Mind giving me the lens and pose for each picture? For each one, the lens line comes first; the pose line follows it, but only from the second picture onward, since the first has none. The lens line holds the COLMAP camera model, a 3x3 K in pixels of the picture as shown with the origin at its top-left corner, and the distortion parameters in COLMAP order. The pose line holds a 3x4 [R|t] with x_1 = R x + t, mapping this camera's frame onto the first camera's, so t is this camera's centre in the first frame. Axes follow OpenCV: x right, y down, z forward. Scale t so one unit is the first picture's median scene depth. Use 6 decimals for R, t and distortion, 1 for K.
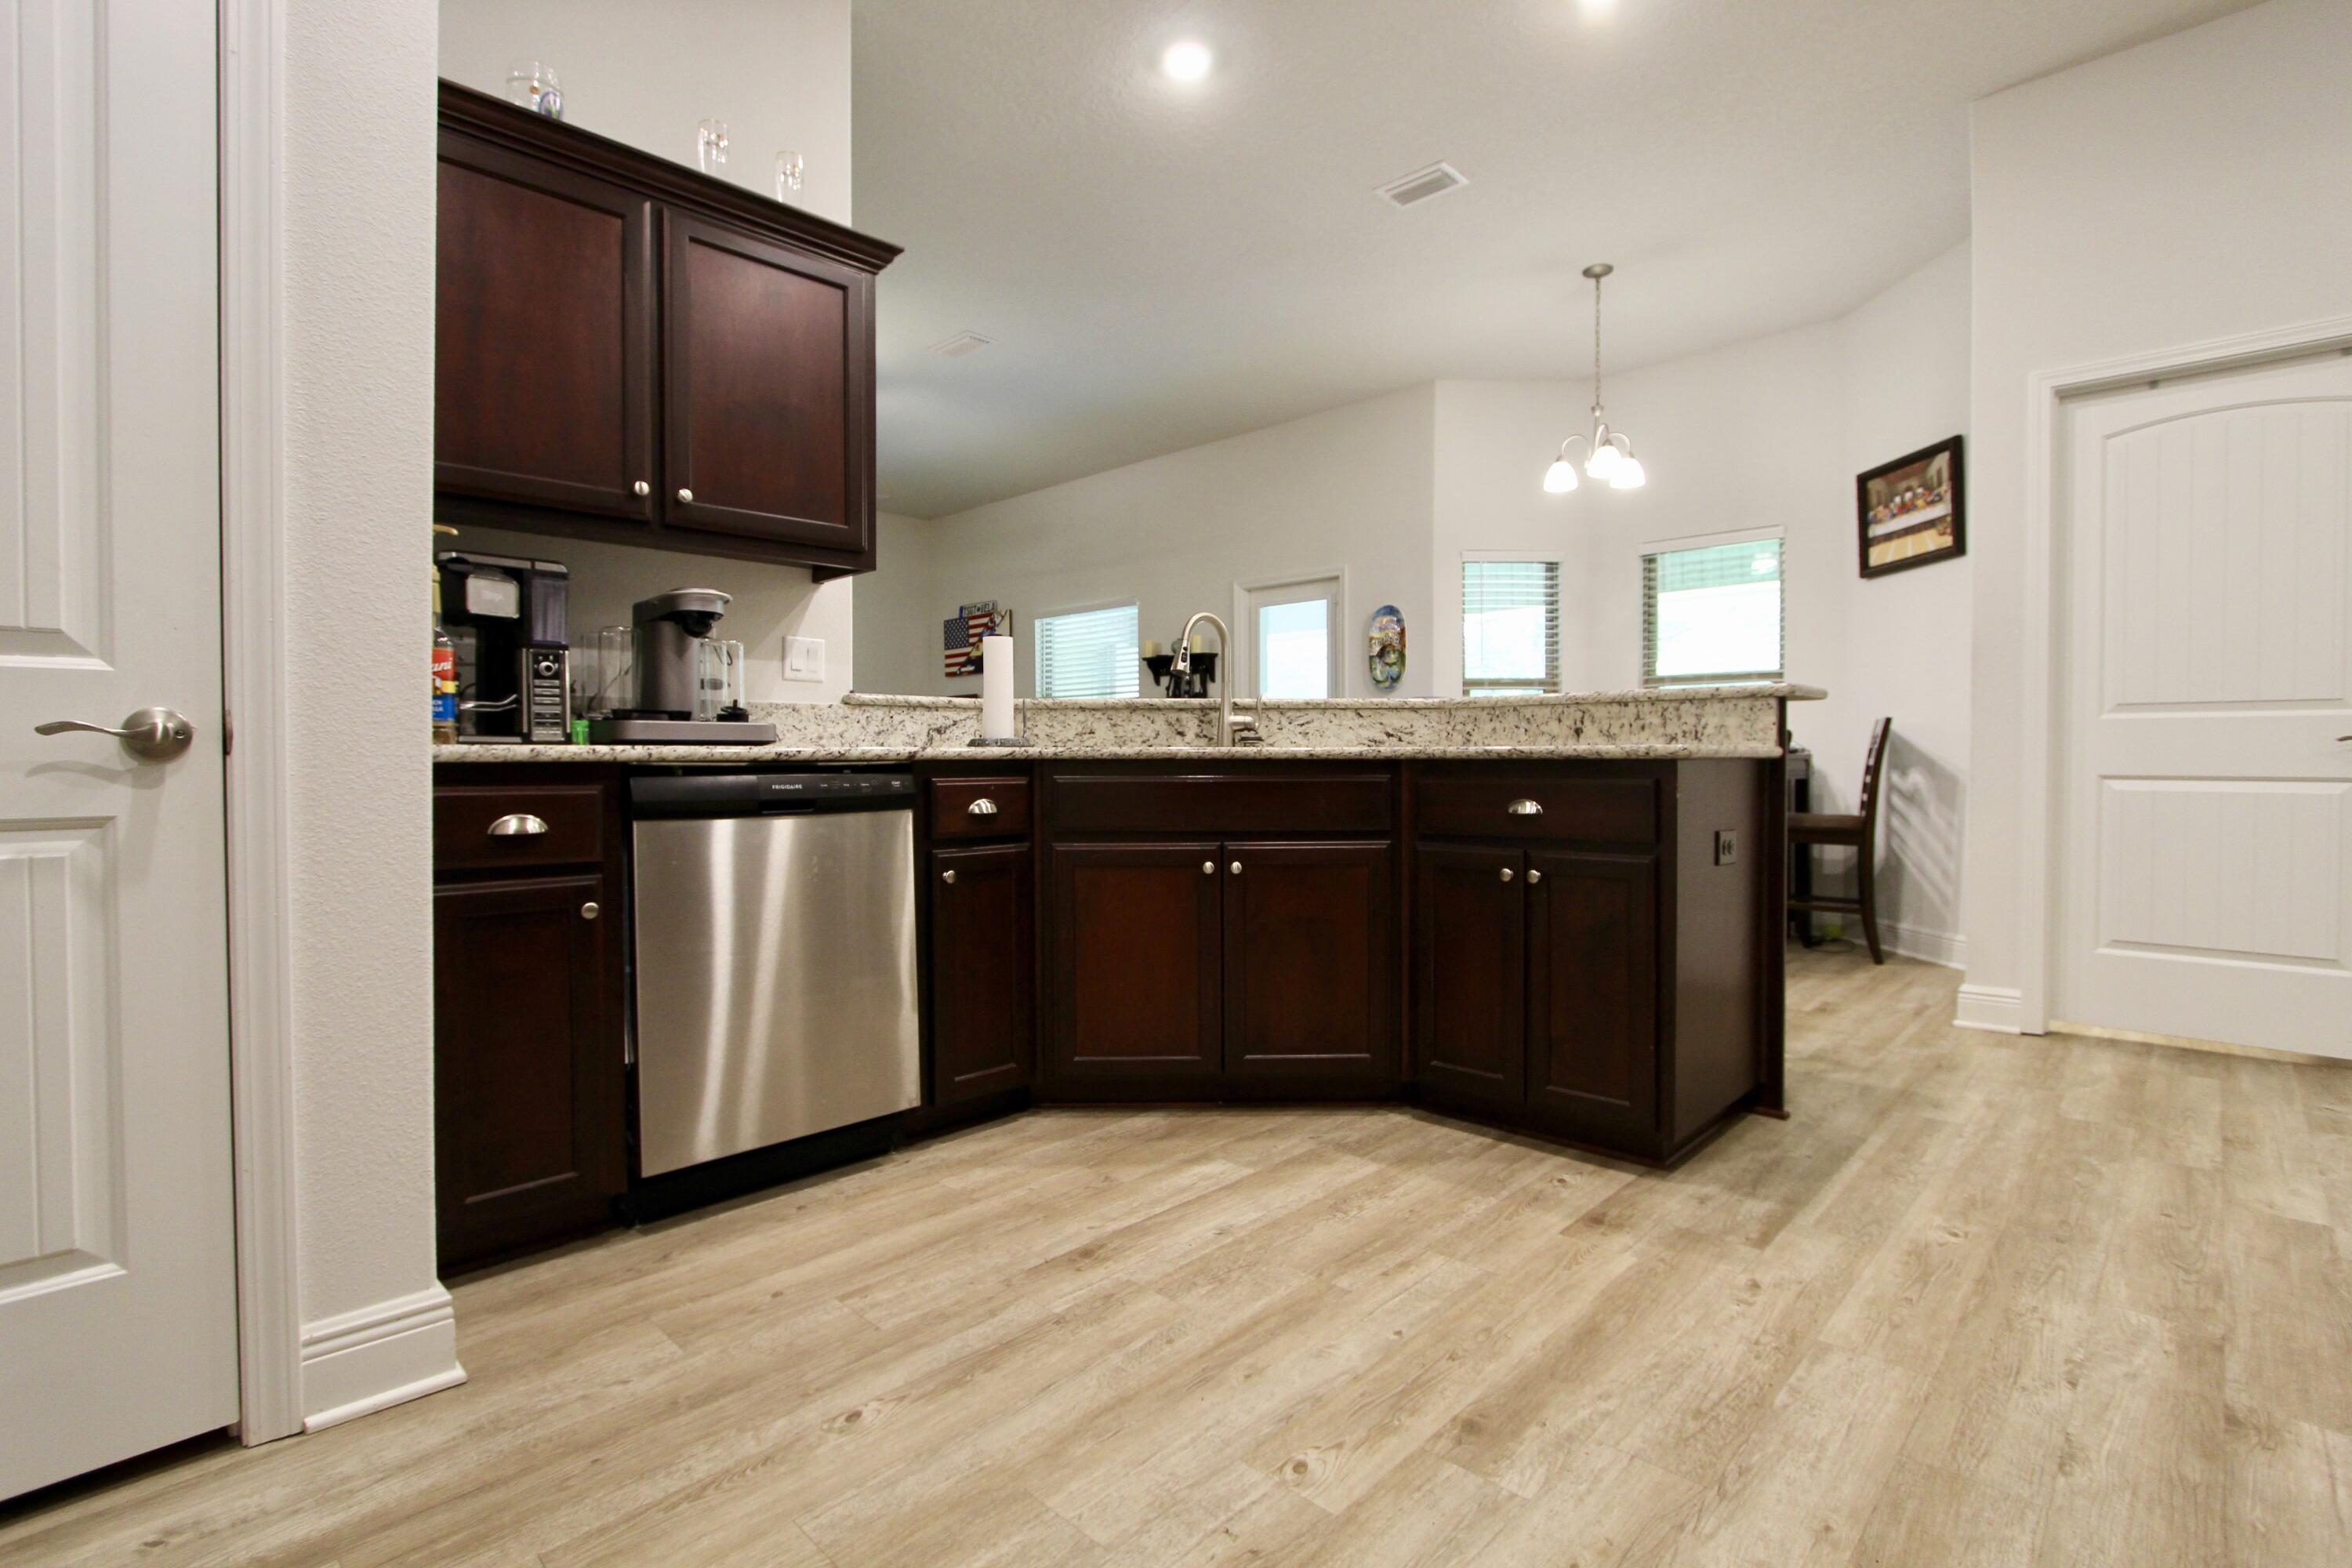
lens RADIAL K [[1087.2, 0, 1183.7], [0, 1087.2, 773.6], [0, 0, 1]] dist [-0.012026, 0.000250]
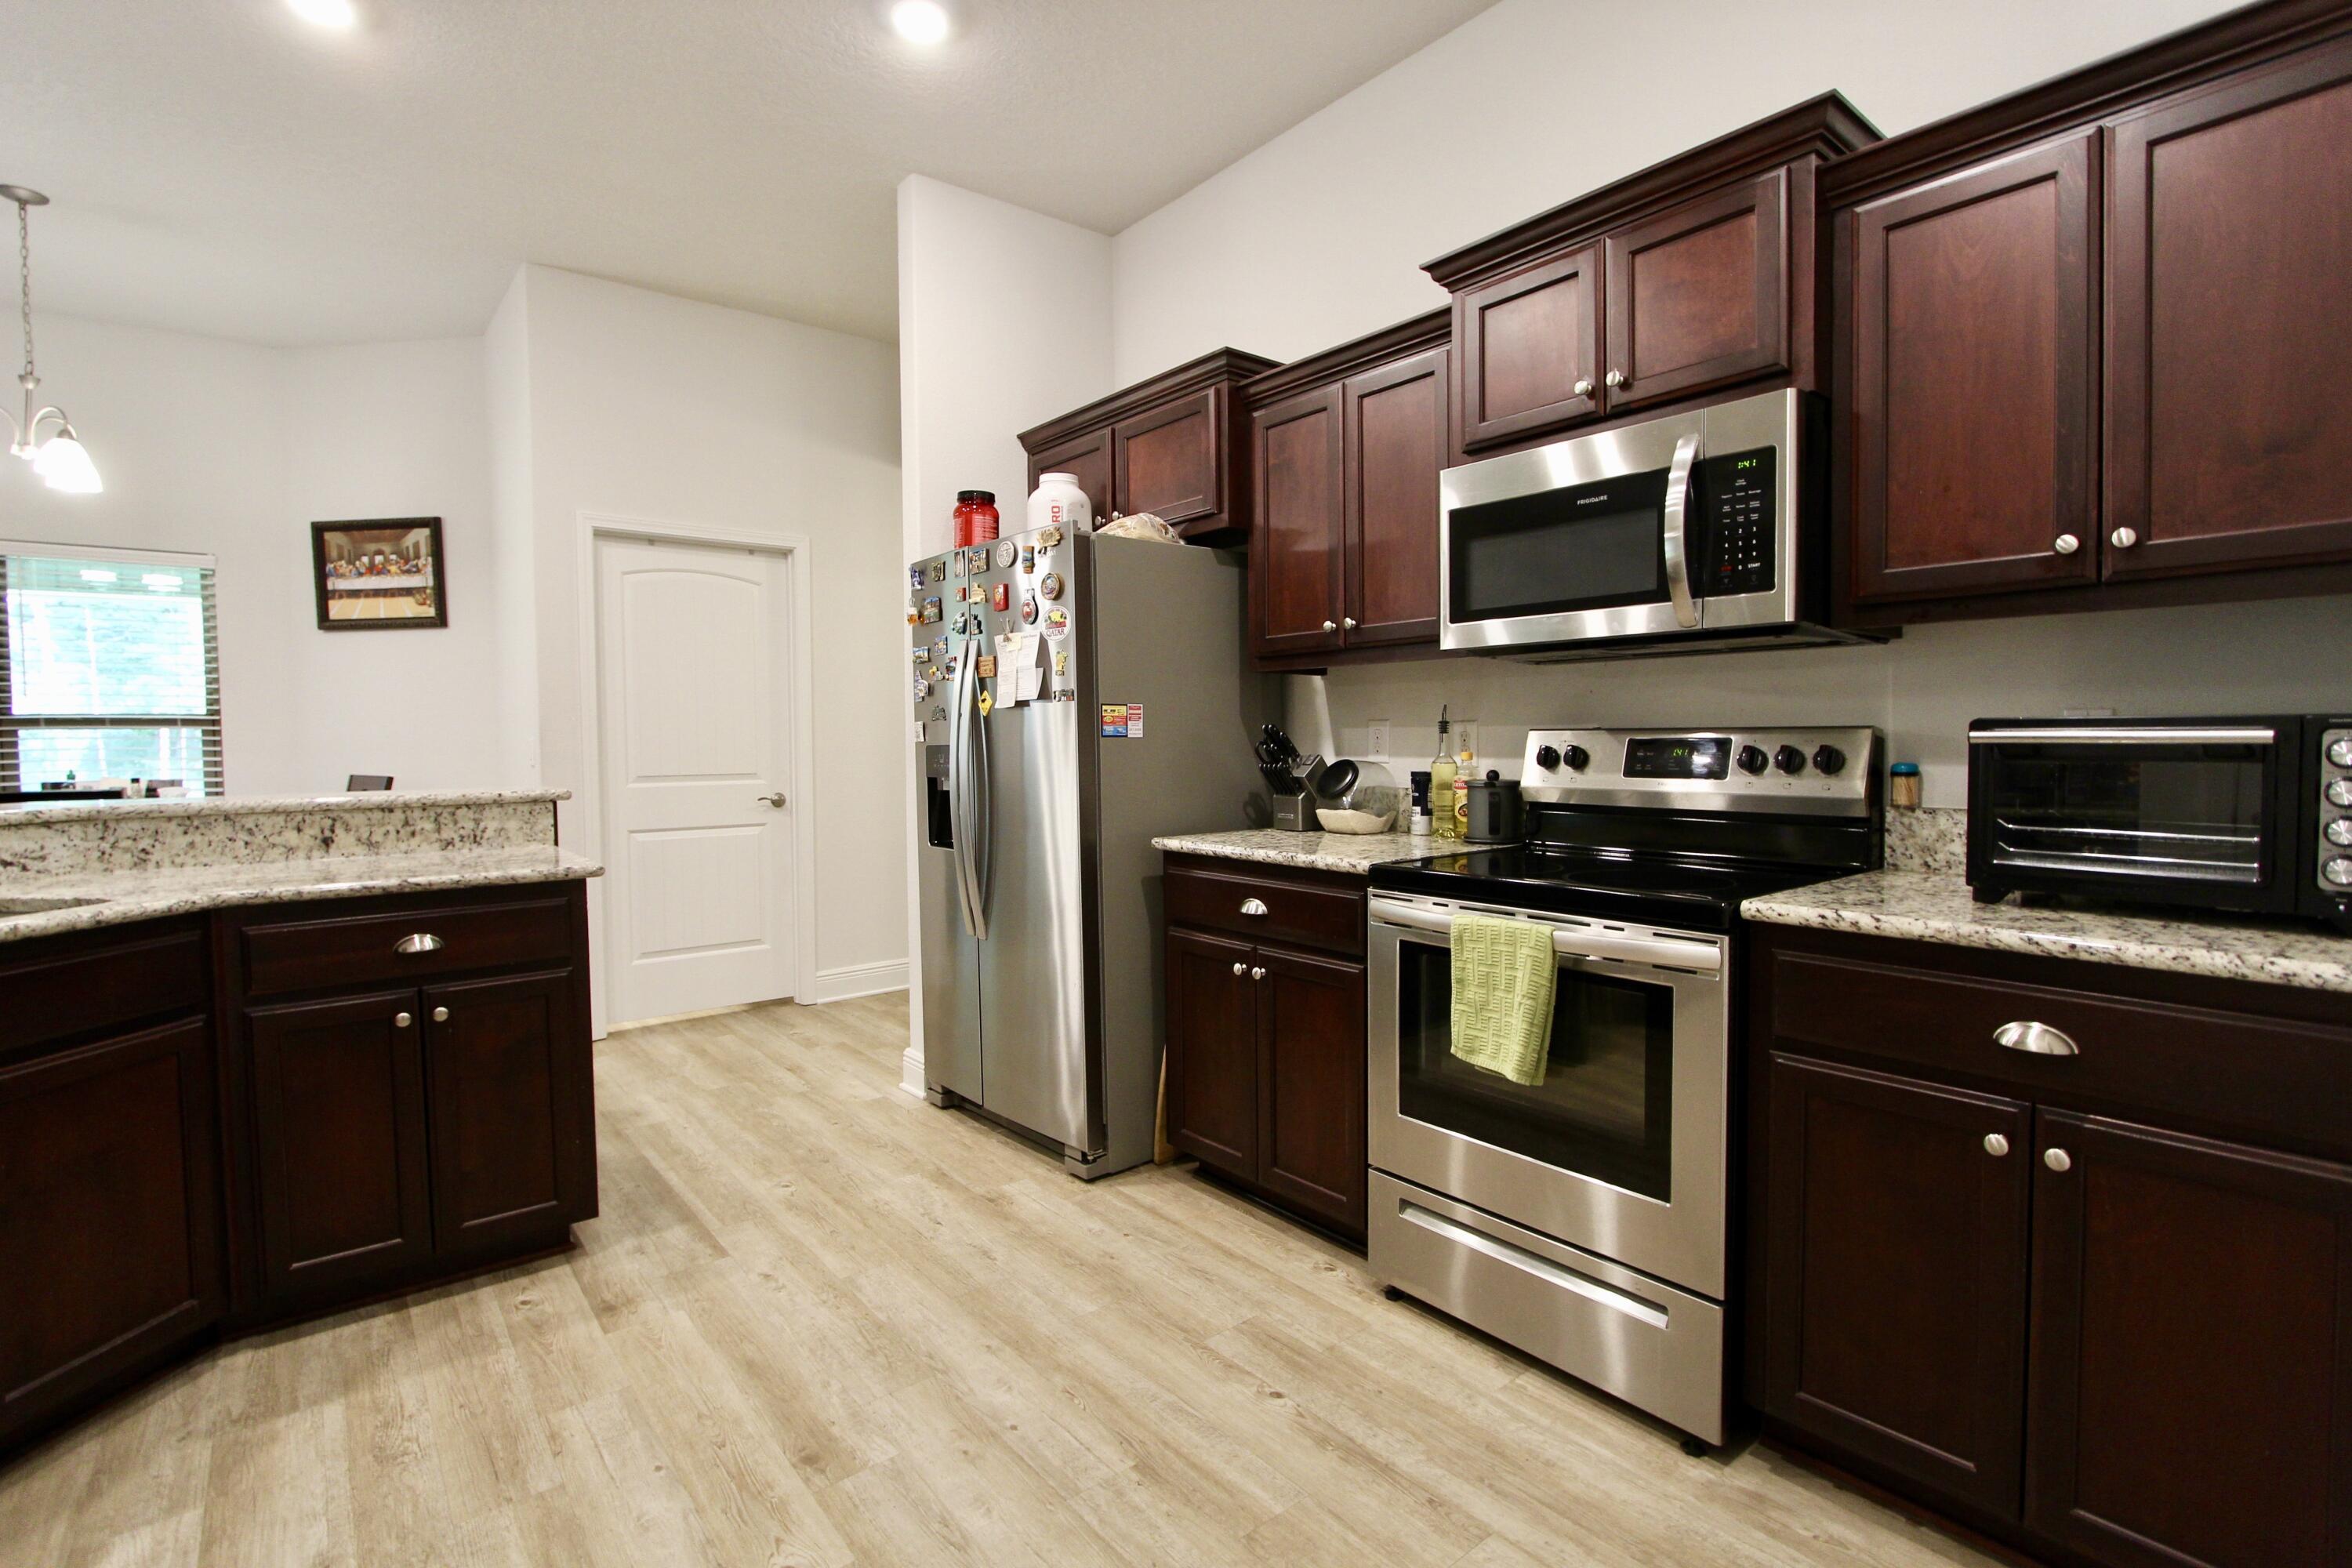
lens RADIAL K [[1087.2, 0, 1172.7], [0, 1087.2, 780.3], [0, 0, 1]] dist [-0.012026, 0.000250]
pose [[0.126324, -0.039226, 0.991213, -0.496338], [0.024715, 0.999032, 0.036386, -0.120933], [-0.991681, 0.019902, 0.127171, 0.227414]]
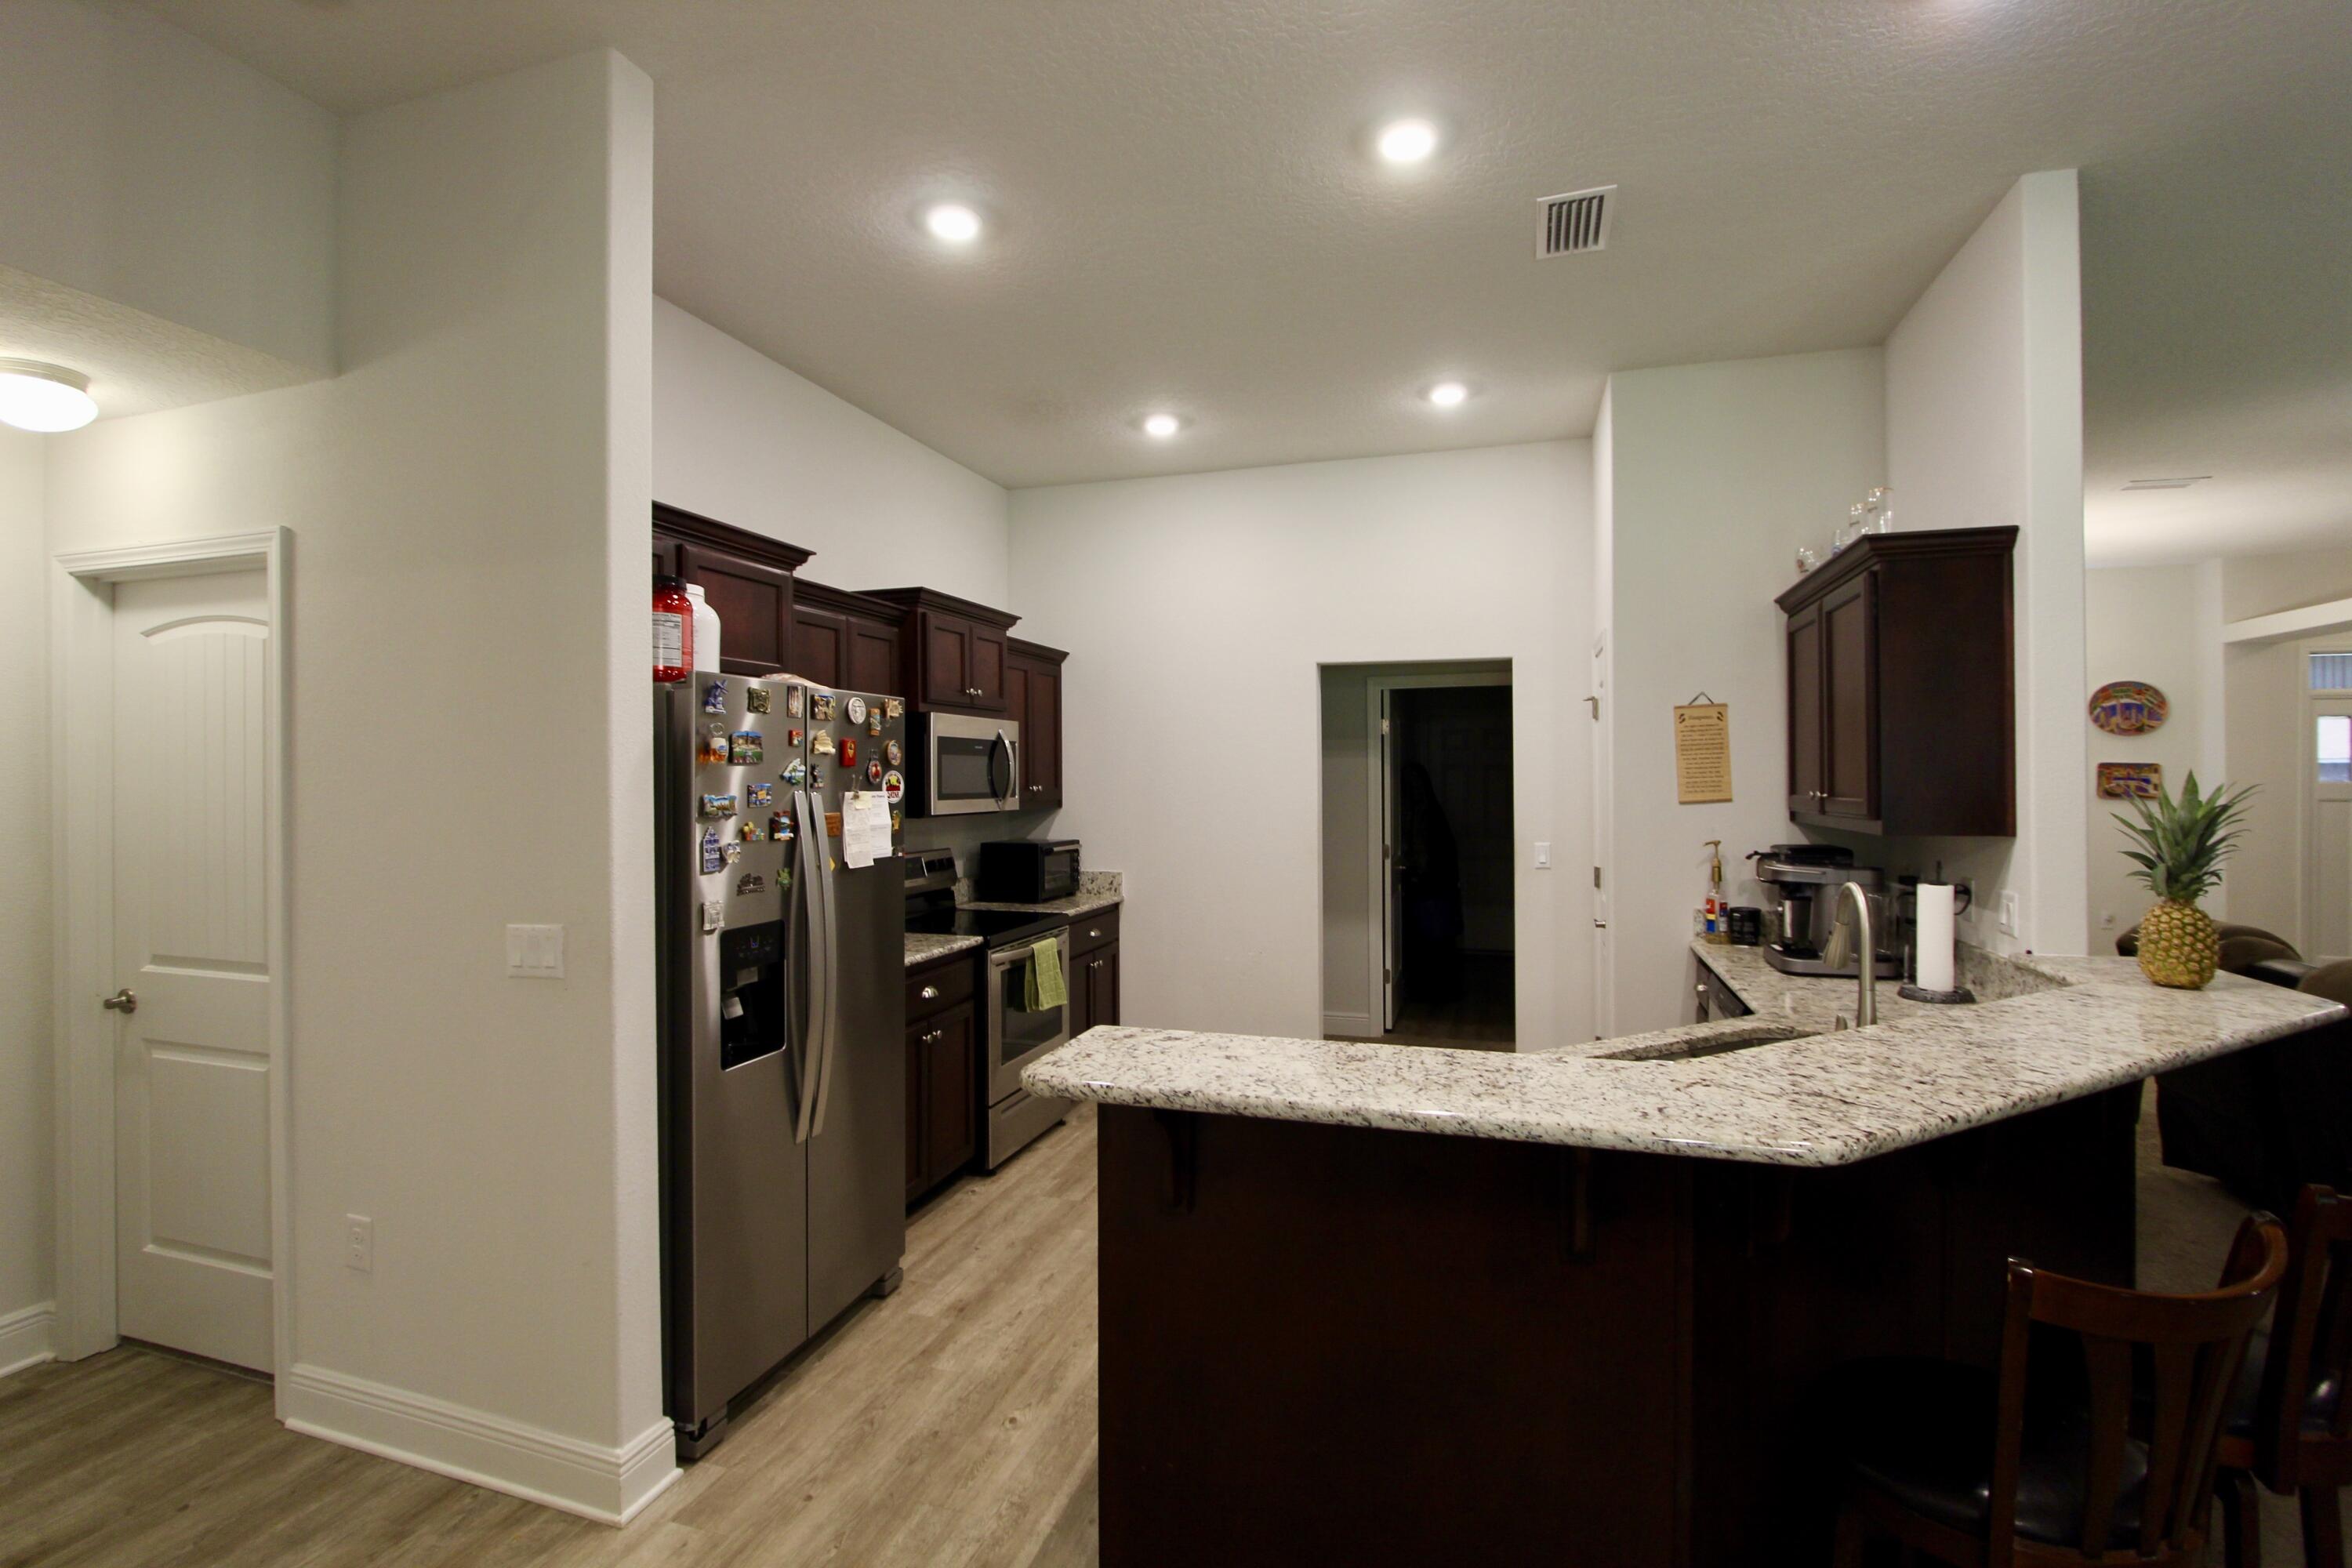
lens RADIAL K [[1087.2, 0, 1172.0], [0, 1087.2, 782.7], [0, 0, 1]] dist [-0.012026, 0.000250]
pose [[-0.898685, 0.006374, -0.438548, 0.858016], [-0.001807, 0.999832, 0.018235, -0.271885], [0.438591, 0.017180, -0.898523, 1.727928]]
